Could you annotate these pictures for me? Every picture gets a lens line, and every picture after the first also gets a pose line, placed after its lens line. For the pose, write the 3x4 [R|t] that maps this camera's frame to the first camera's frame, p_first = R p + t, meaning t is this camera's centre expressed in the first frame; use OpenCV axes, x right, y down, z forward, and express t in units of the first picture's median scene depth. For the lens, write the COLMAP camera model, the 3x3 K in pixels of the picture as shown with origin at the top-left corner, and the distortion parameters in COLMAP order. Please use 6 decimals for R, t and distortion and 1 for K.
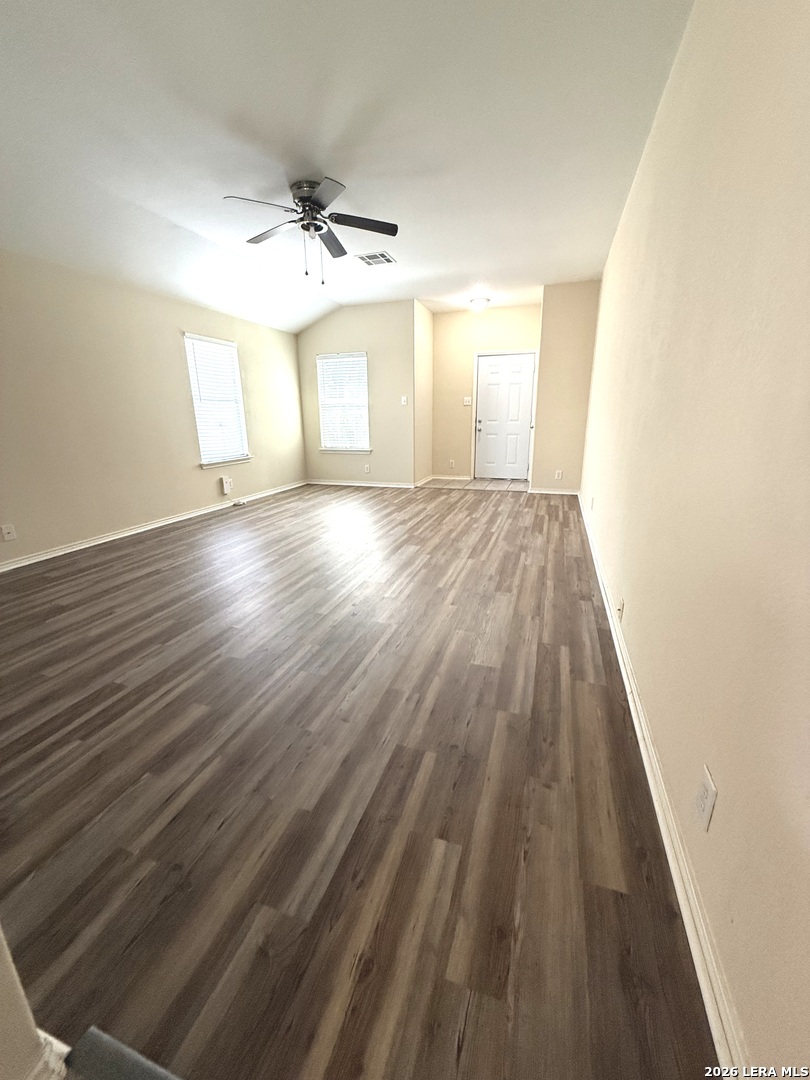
lens RADIAL K [[432.1, 0, 414.8], [0, 432.1, 537.9], [0, 0, 1]] dist [-0.000364, -0.000048]
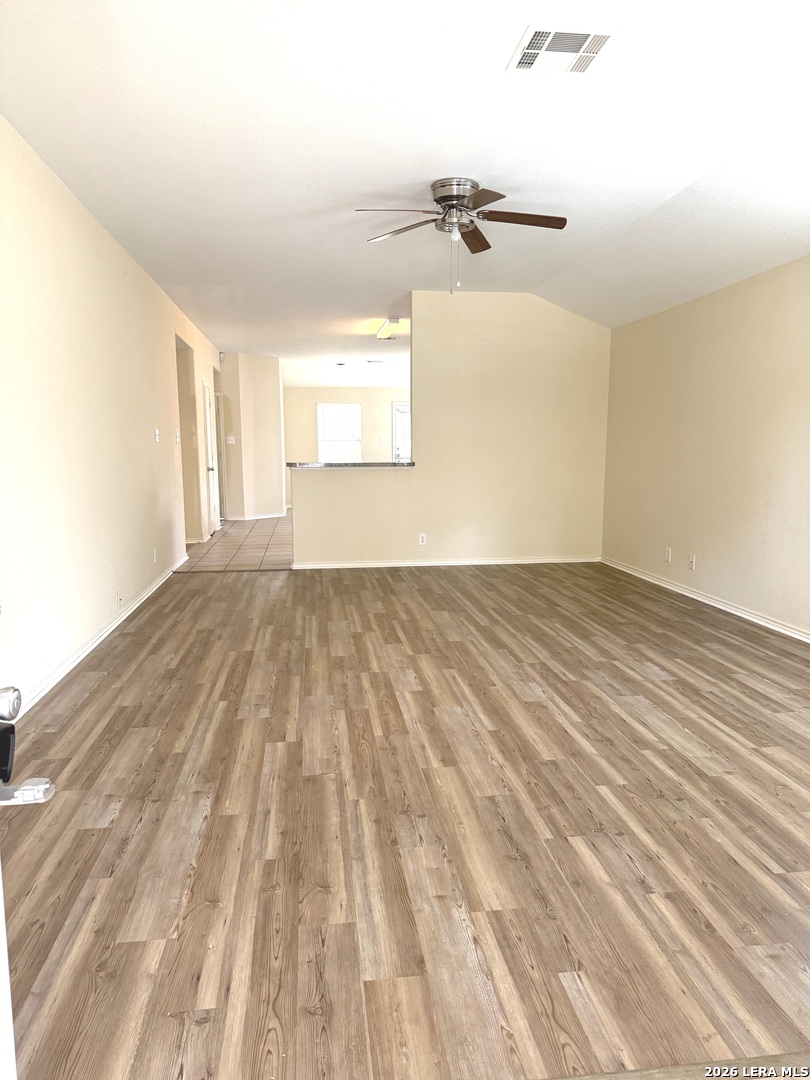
lens RADIAL K [[744.4, 0, 408.9], [0, 744.4, 543.5], [0, 0, 1]] dist [-0.003368, -0.000930]
pose [[-0.904692, 0.066639, -0.420822, 0.394691], [-0.108389, 0.919201, 0.378578, -0.614849], [0.412048, 0.388109, -0.824371, 2.035166]]
